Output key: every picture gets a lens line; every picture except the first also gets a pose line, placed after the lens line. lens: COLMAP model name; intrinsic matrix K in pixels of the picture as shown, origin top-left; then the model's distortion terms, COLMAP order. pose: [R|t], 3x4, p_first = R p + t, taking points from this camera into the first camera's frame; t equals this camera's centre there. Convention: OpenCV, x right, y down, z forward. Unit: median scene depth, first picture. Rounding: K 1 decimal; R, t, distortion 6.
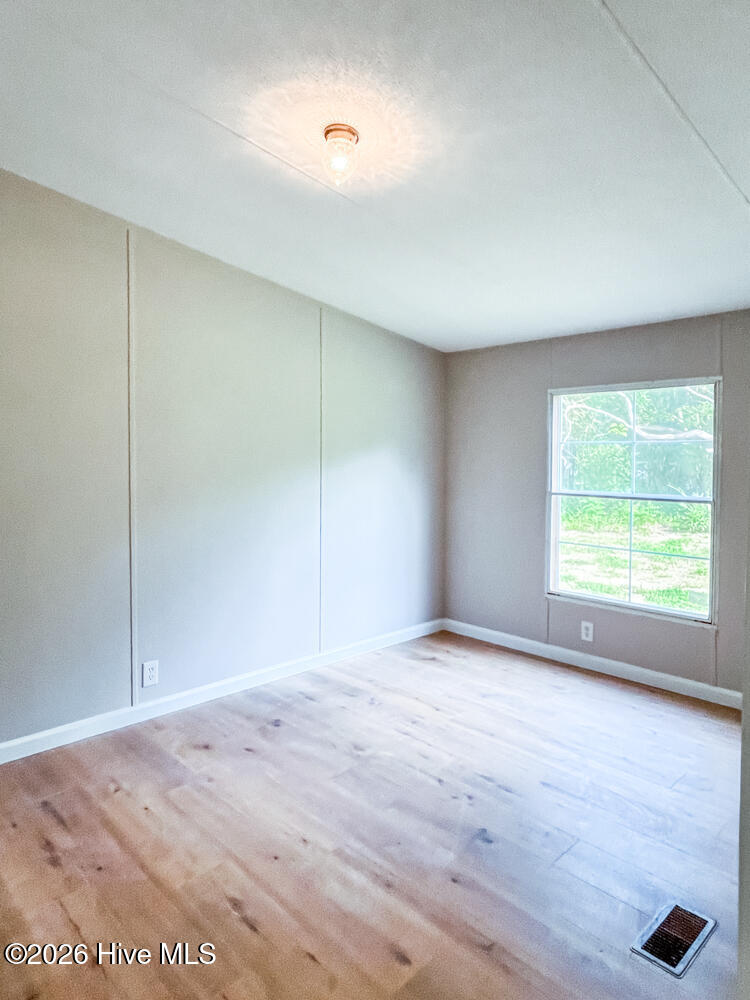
lens RADIAL K [[593.7, 0, 375.0], [0, 593.7, 500.0], [0, 0, 1]] dist [-0.030080, -0.000318]
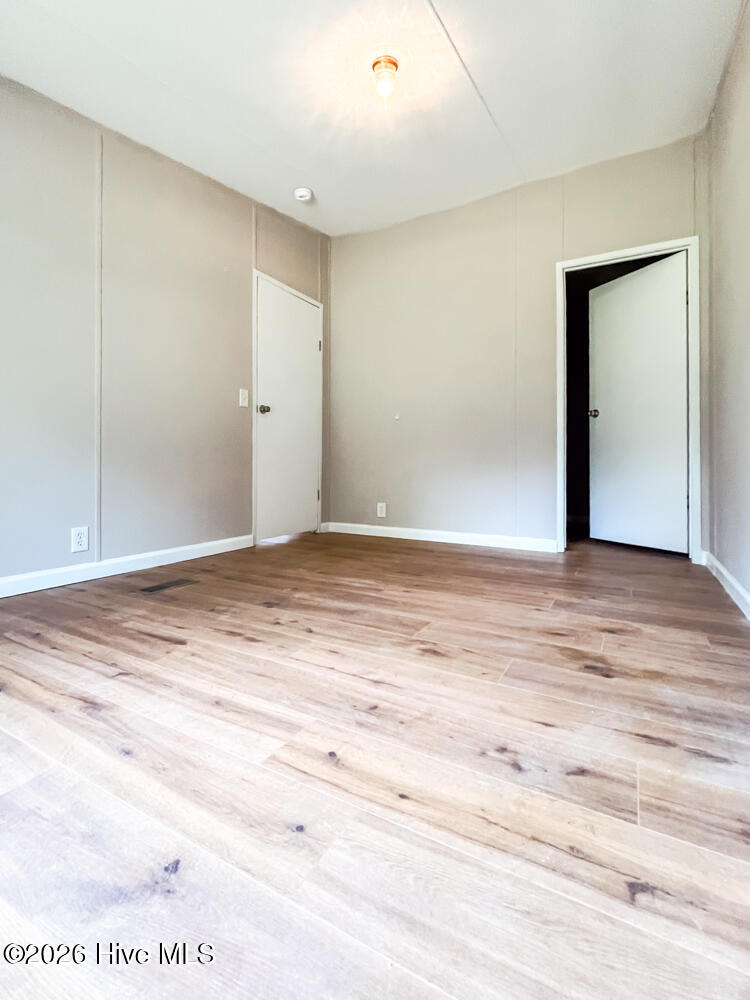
lens RADIAL K [[456.6, 0, 375.0], [0, 456.6, 500.0], [0, 0, 1]] dist [-0.000703, -0.000061]
pose [[-0.957318, 0.010358, -0.288850, 0.146885], [-0.032000, 0.989416, 0.141536, 0.131349], [0.287259, 0.144738, -0.946854, 1.139258]]
